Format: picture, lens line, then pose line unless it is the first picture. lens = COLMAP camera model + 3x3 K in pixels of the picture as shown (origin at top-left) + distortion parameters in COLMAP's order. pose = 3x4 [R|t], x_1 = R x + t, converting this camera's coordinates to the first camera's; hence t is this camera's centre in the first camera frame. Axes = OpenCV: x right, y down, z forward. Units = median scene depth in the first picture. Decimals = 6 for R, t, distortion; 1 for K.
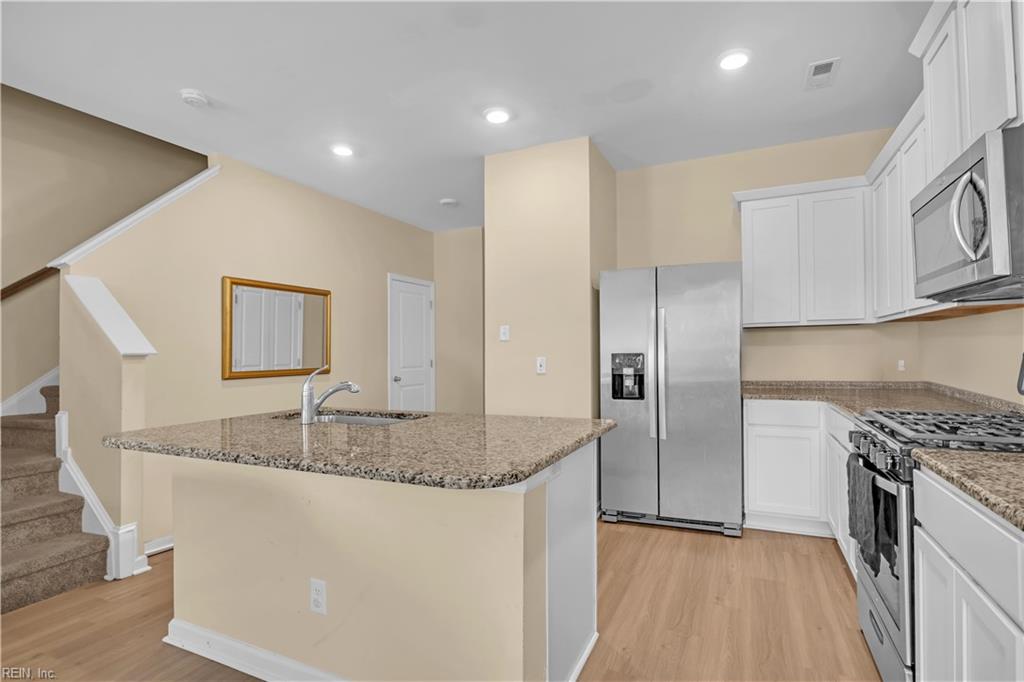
lens RADIAL K [[516.7, 0, 513.0], [0, 516.7, 350.7], [0, 0, 1]] dist [-0.014156, -0.002001]
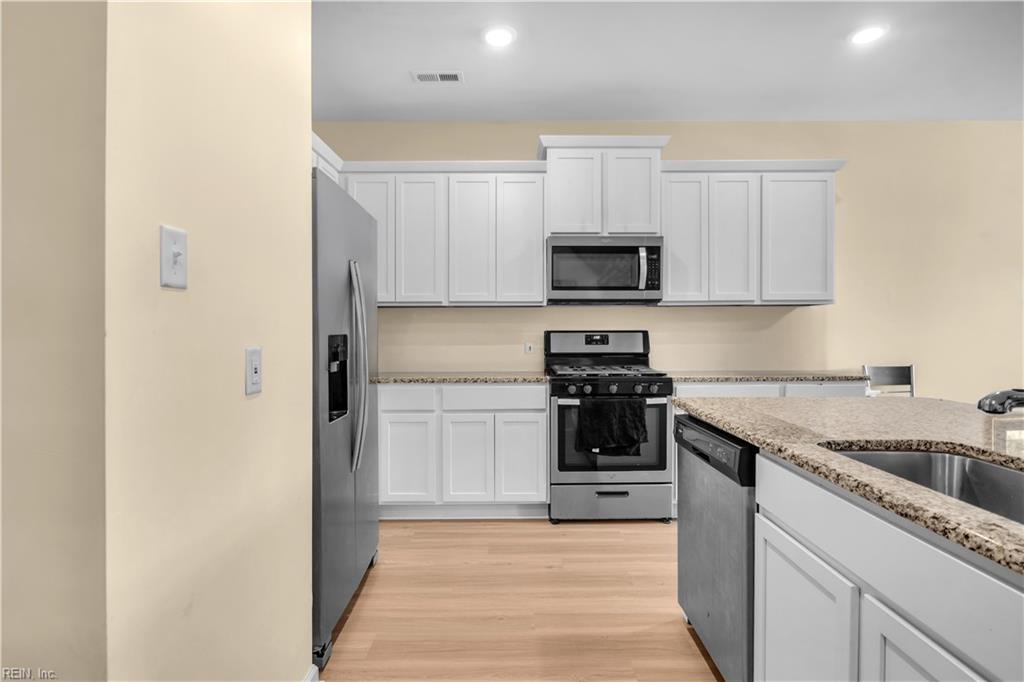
lens RADIAL K [[516.7, 0, 505.4], [0, 516.7, 336.9], [0, 0, 1]] dist [-0.014156, -0.002001]
pose [[-0.434084, 0.006565, 0.900849, -0.357870], [0.005529, 0.999974, -0.004623, 0.016117], [-0.900856, 0.002974, -0.434109, 1.097463]]
